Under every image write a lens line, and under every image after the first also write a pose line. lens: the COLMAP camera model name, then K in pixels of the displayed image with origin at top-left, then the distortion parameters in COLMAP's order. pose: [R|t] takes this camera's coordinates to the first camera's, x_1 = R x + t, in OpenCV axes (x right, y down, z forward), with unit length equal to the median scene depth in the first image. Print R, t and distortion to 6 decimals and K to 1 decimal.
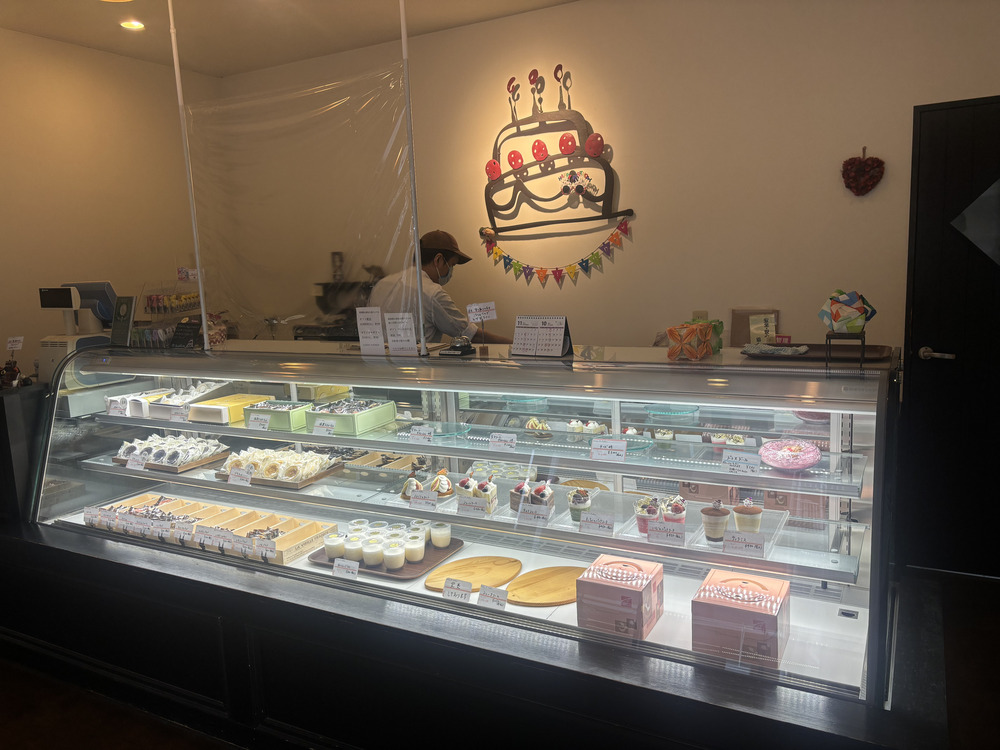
lens RADIAL K [[772.9, 0, 501.1], [0, 772.9, 376.0], [0, 0, 1]] dist [0.064575, -0.009663]
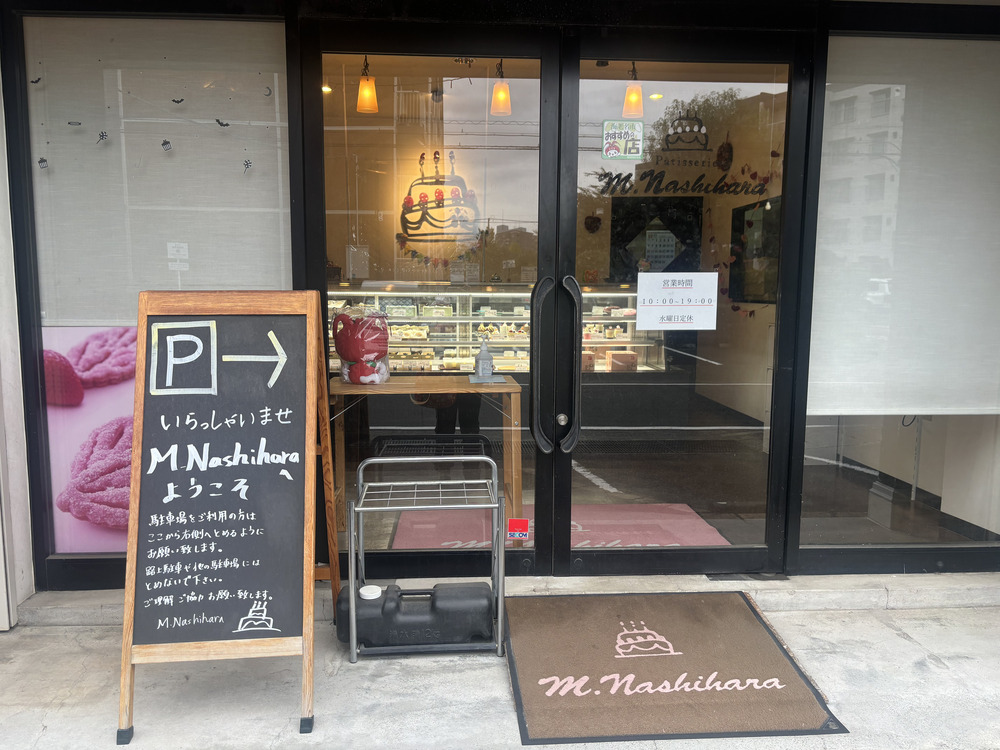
lens RADIAL K [[772.9, 0, 501.5], [0, 772.9, 380.6], [0, 0, 1]] dist [0.064575, -0.009663]
pose [[0.843566, -0.013150, 0.536865, -0.782248], [0.040579, 0.998403, -0.039306, 0.221594], [-0.535491, 0.054942, 0.842752, -0.589980]]
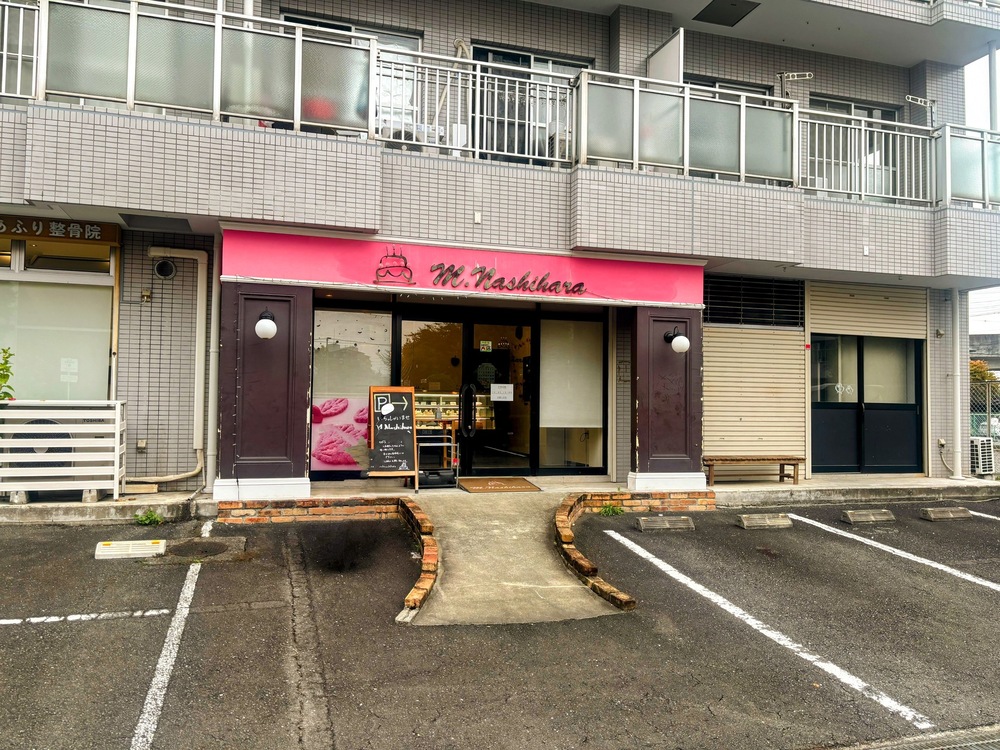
lens RADIAL K [[772.9, 0, 500.6], [0, 772.9, 375.1], [0, 0, 1]] dist [0.064575, -0.009663]
pose [[0.696092, 0.087095, 0.712650, -4.166631], [0.065509, 0.980769, -0.183850, 1.049296], [-0.714958, 0.174662, 0.677000, -3.749101]]
